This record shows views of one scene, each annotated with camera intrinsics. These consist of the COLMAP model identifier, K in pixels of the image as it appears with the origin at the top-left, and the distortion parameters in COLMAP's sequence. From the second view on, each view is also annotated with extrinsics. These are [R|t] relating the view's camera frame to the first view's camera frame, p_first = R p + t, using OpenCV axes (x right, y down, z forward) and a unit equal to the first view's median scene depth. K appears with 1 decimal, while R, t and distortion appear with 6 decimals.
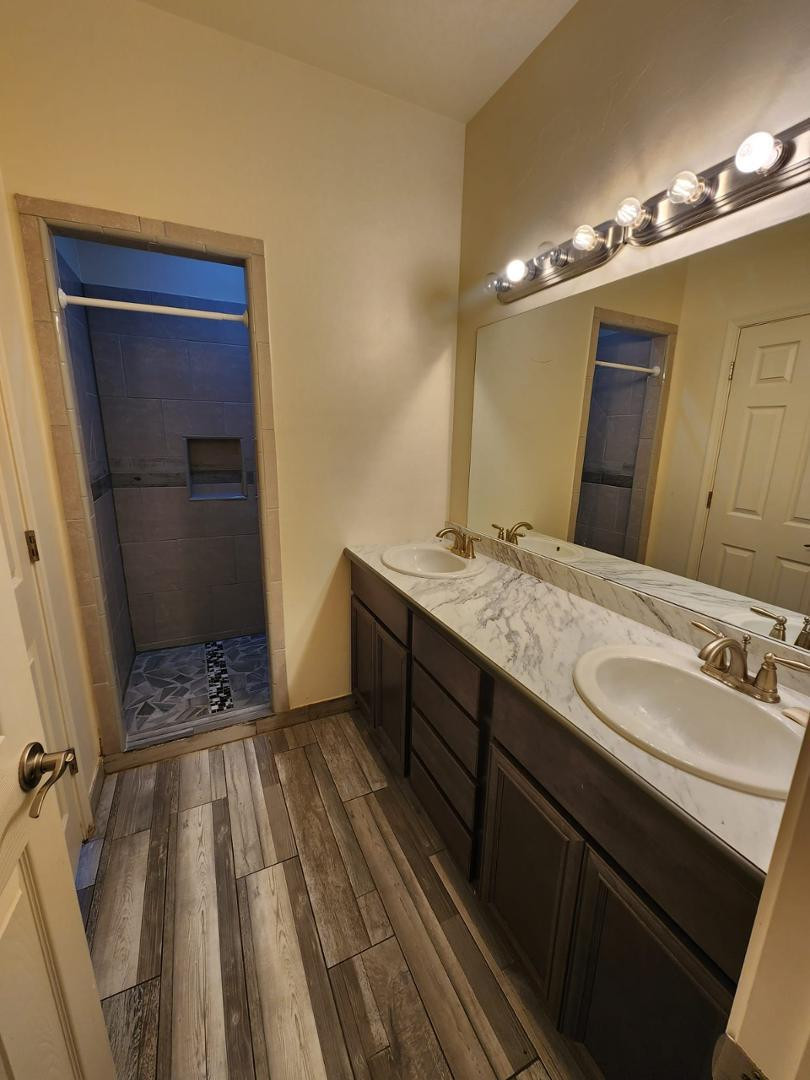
lens RADIAL K [[436.7, 0, 418.4], [0, 436.7, 541.3], [0, 0, 1]] dist [0.004797, -0.002060]
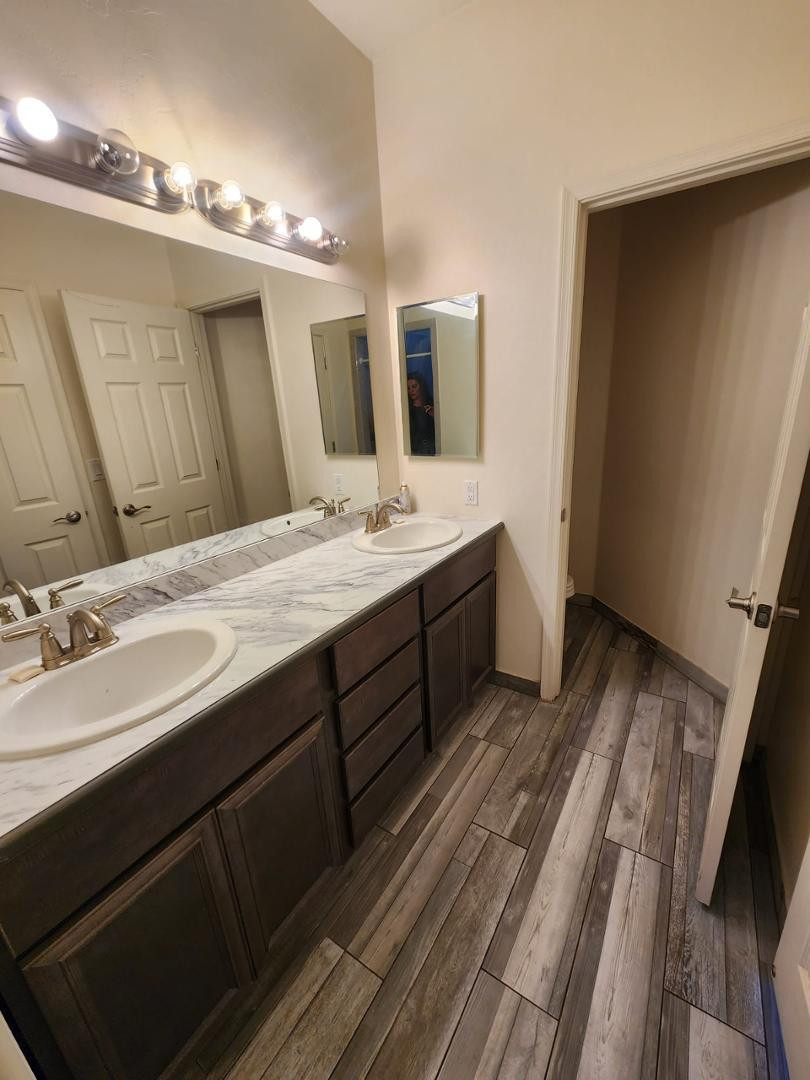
lens RADIAL K [[436.7, 0, 409.6], [0, 436.7, 541.3], [0, 0, 1]] dist [0.004797, -0.002060]
pose [[-0.500598, -0.258636, 0.826141, -0.691160], [0.244739, 0.873111, 0.421639, -0.296377], [-0.830364, 0.413260, -0.373780, 1.152127]]
